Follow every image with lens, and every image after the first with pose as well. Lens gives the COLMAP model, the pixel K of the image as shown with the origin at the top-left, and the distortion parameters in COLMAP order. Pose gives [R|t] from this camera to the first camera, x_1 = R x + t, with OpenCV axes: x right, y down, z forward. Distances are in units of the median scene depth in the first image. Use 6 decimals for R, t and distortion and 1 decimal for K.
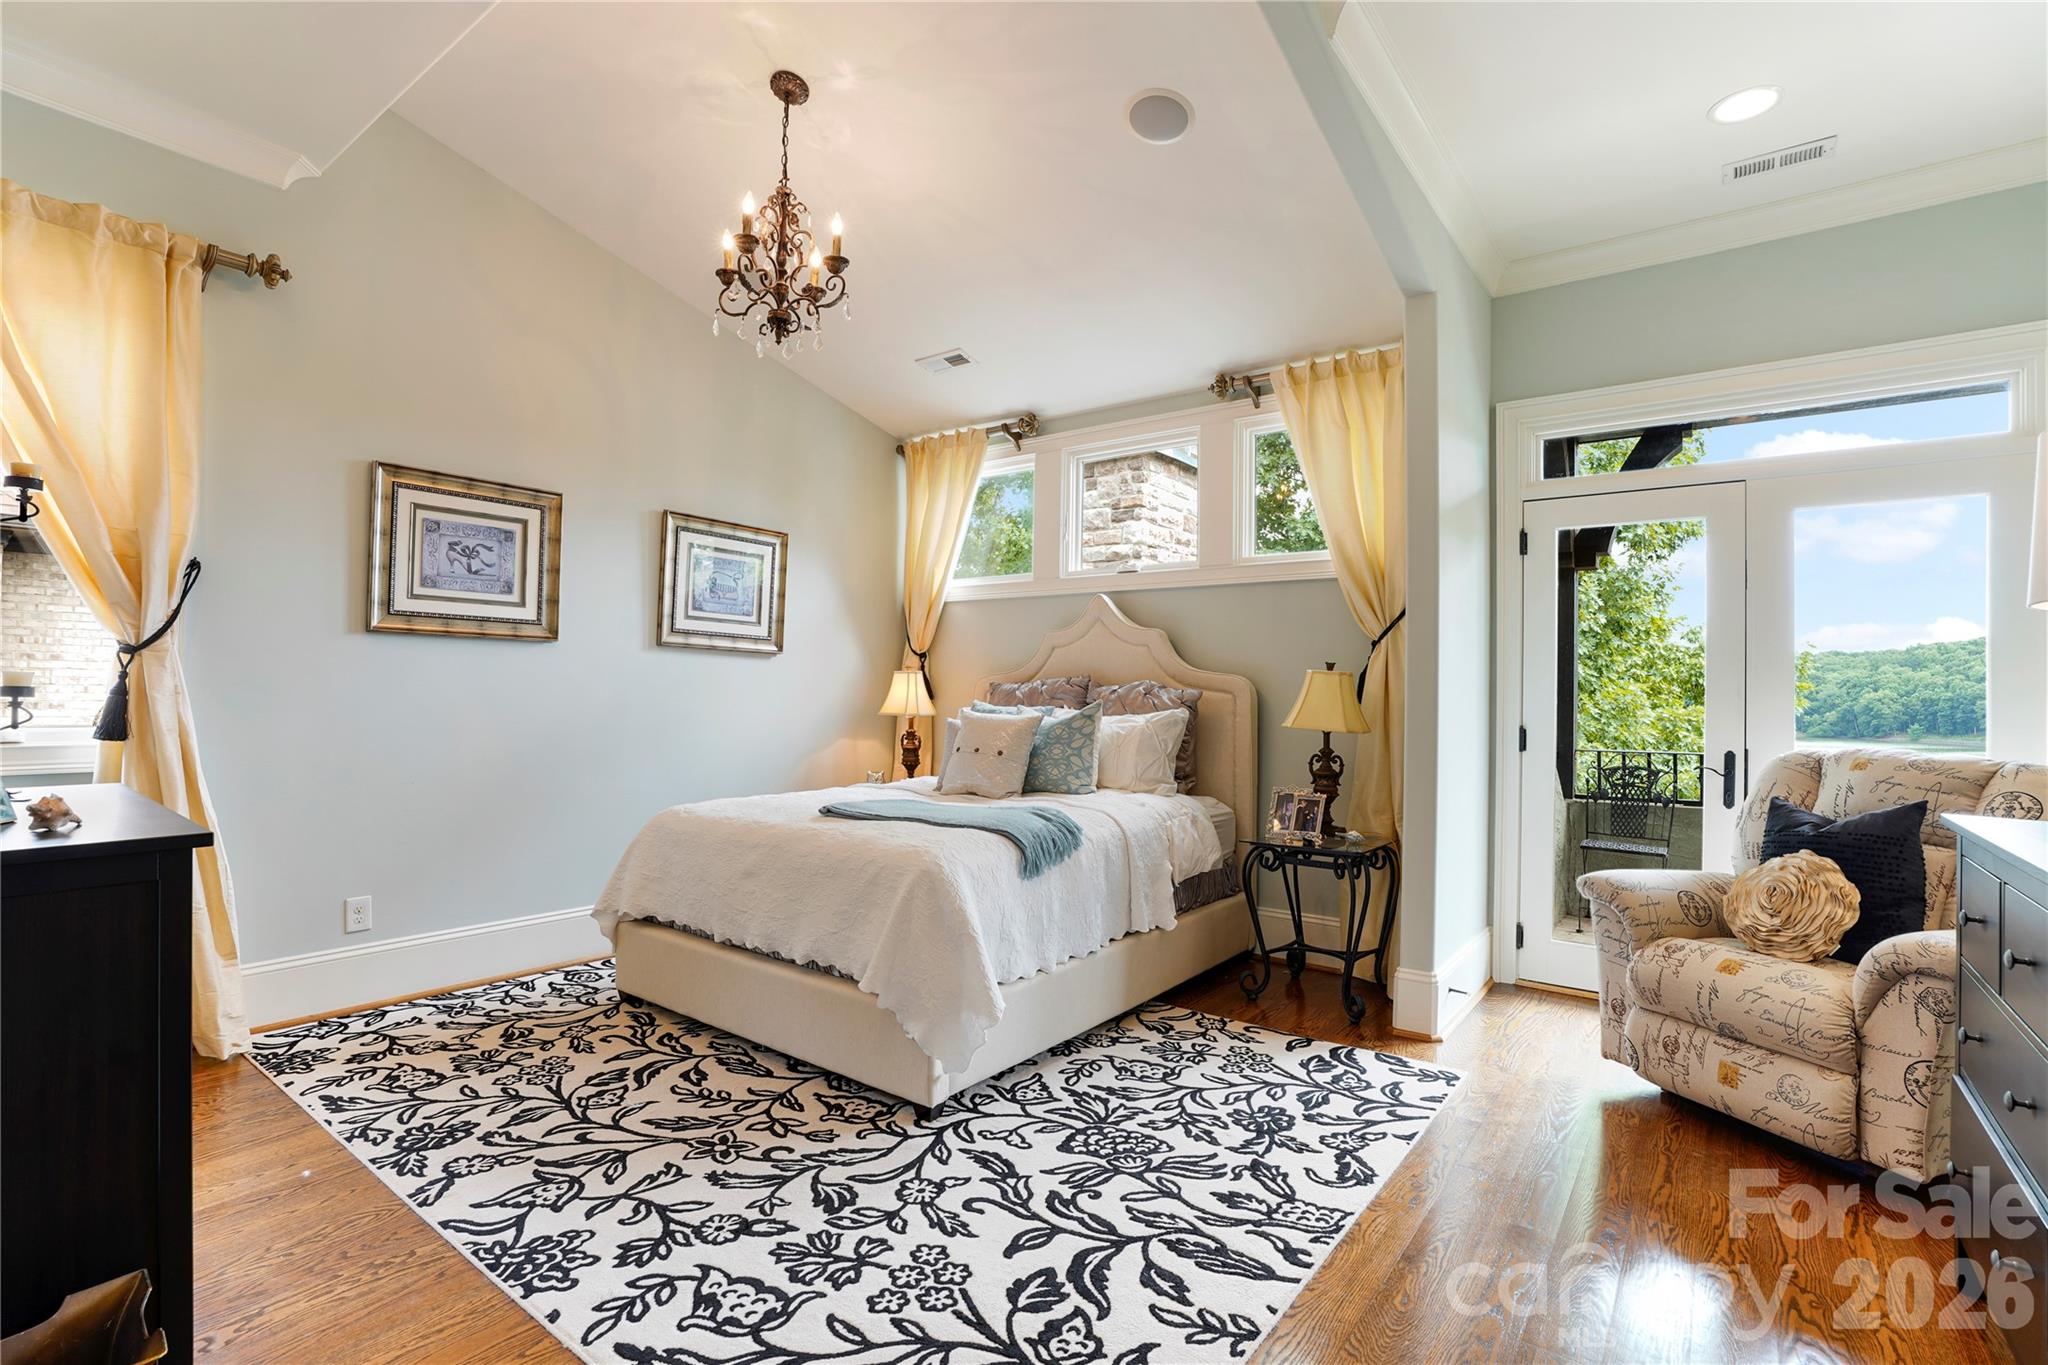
lens RADIAL K [[942.8, 0, 1018.3], [0, 942.8, 680.4], [0, 0, 1]] dist [0.000614, 0.000073]
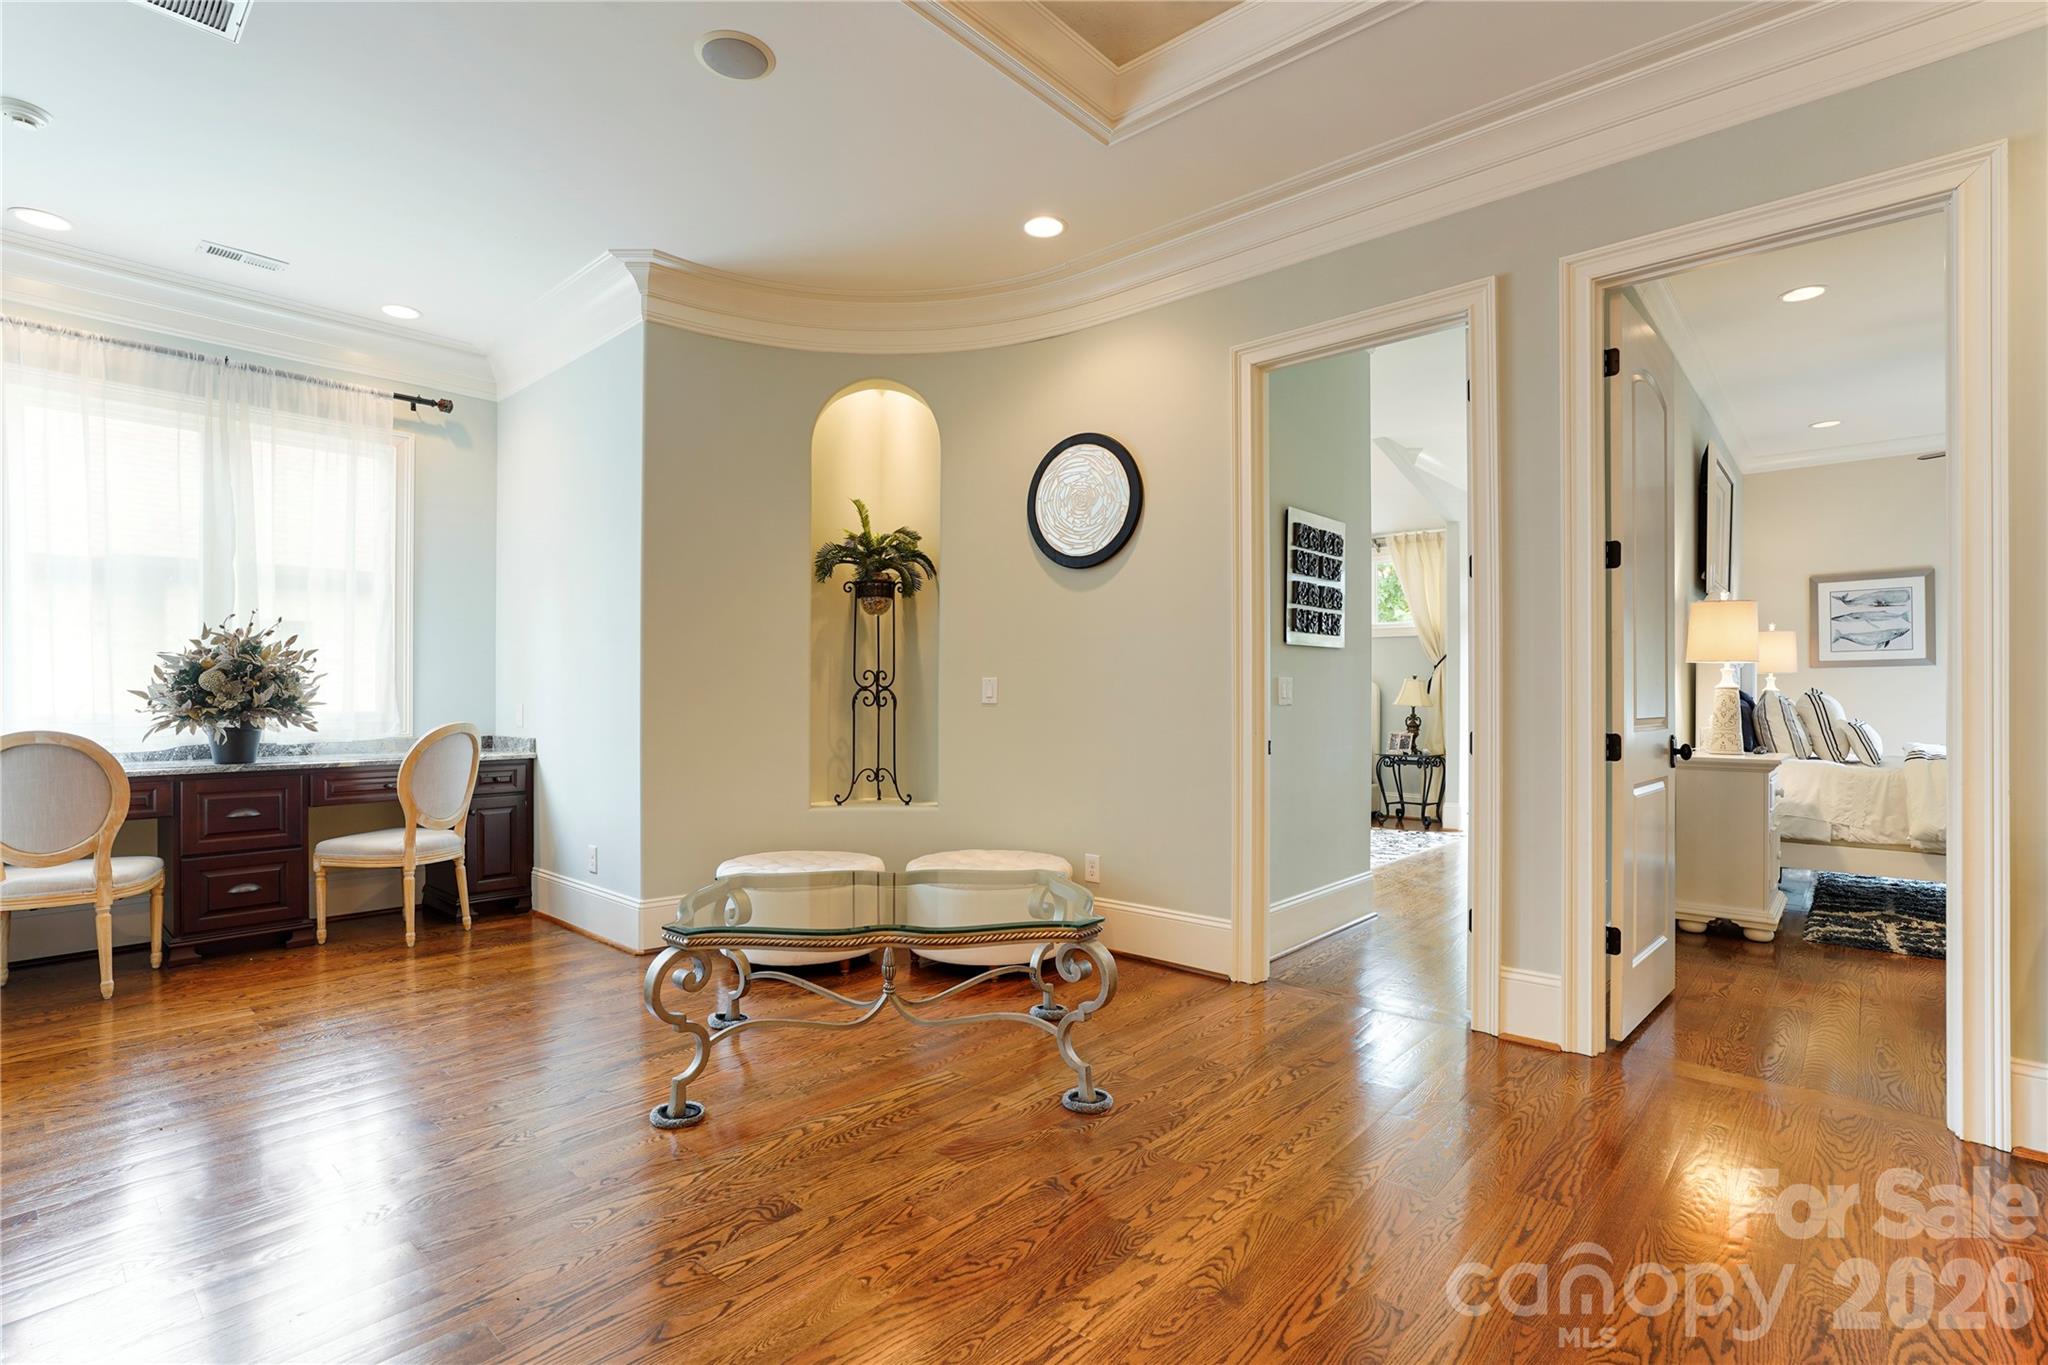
lens RADIAL K [[942.8, 0, 1030.5], [0, 942.8, 689.2], [0, 0, 1]] dist [0.000614, 0.000073]
pose [[0.997480, -0.006640, -0.070633, -0.415902], [0.007233, 0.999941, 0.008150, -0.010445], [0.070575, -0.008641, 0.997469, -1.281011]]
